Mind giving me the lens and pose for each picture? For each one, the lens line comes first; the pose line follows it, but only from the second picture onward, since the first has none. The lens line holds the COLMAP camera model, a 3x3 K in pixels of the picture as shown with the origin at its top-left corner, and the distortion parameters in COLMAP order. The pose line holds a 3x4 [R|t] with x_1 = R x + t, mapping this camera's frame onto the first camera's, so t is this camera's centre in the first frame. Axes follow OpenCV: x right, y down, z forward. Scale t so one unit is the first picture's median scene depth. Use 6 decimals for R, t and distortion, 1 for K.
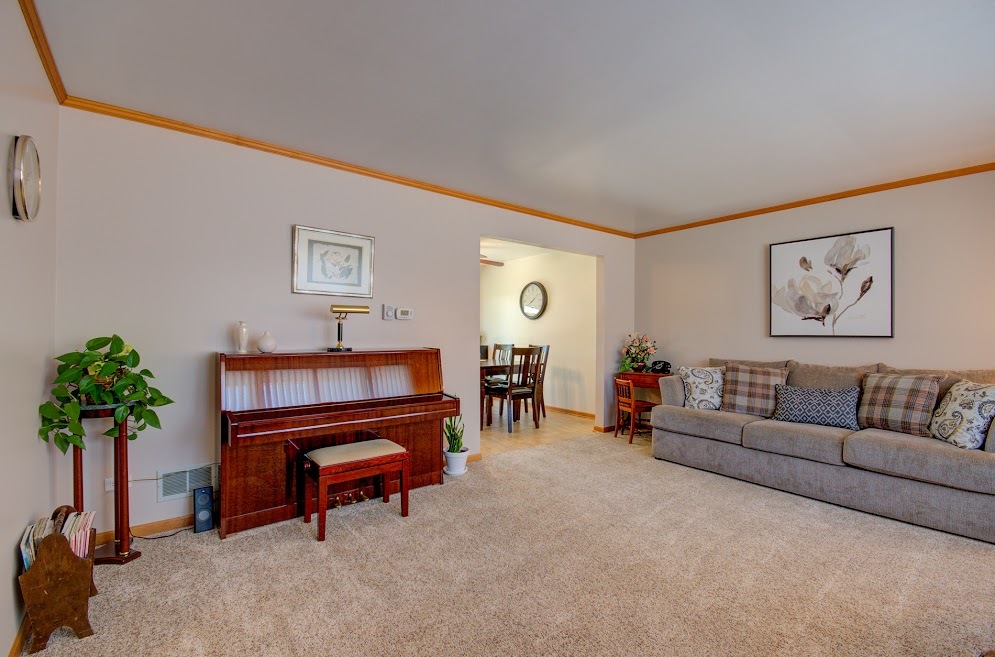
lens RADIAL K [[437.0, 0, 497.5], [0, 437.0, 335.4], [0, 0, 1]] dist [0.004170, -0.011422]
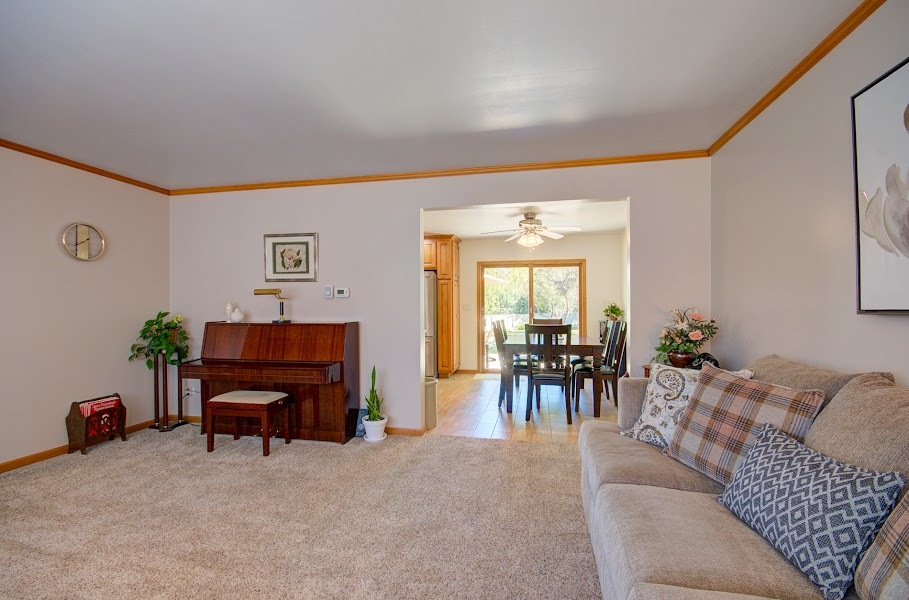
lens RADIAL K [[400.9, 0, 459.8], [0, 400.9, 306.8], [0, 0, 1]] dist [-0.000533, -0.000408]
pose [[0.635780, -0.007998, -0.771829, 0.761690], [0.001036, 0.999954, -0.009509, -0.000828], [0.771869, 0.005246, 0.635759, 0.516051]]
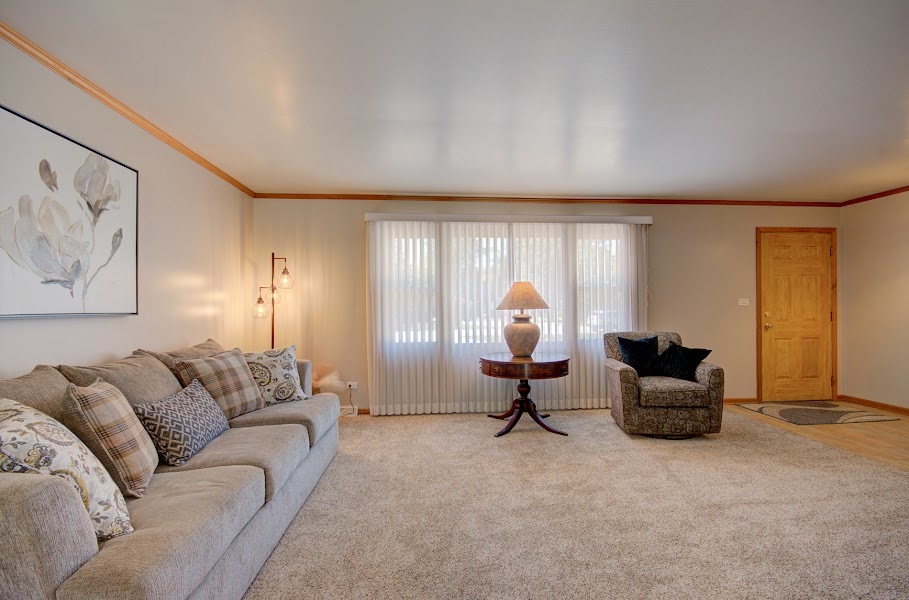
lens RADIAL K [[399.2, 0, 454.5], [0, 399.2, 306.3], [0, 0, 1]] dist [0.004170, -0.011422]
pose [[-0.839896, 0.003047, 0.542738, 0.054476], [0.006571, 0.999968, 0.004554, -0.008722], [-0.542707, 0.007391, -0.839890, 1.209528]]
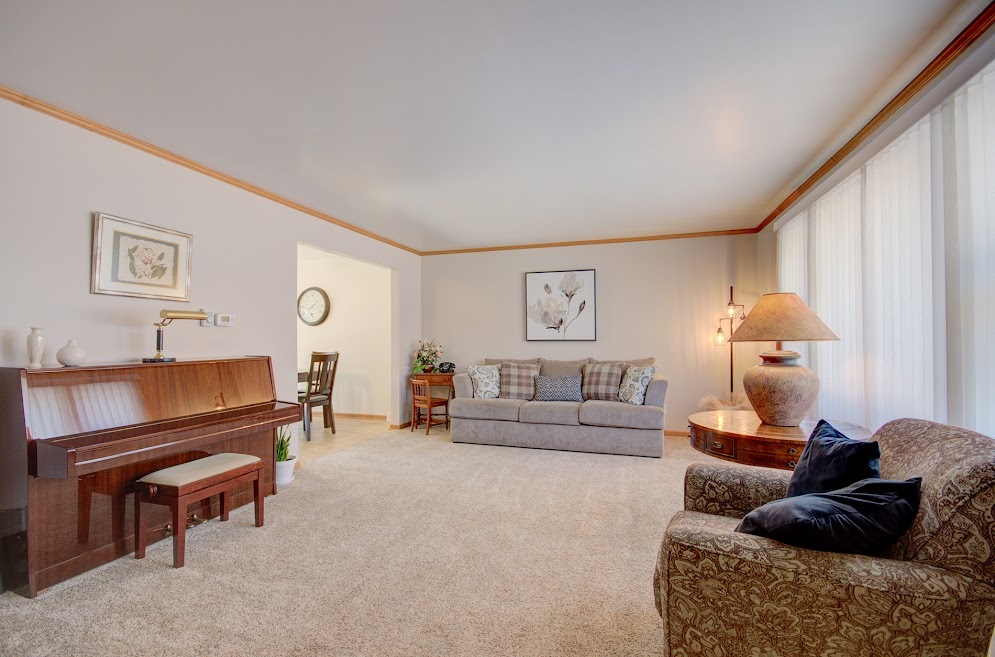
lens RADIAL K [[447.9, 0, 509.7], [0, 447.9, 335.7], [0, 0, 1]] dist [0.001080, -0.011381]
pose [[0.816232, -0.002623, 0.577718, -0.245644], [0.009845, 0.999908, -0.009369, -0.001029], [-0.577640, 0.013335, 0.816183, -0.113802]]
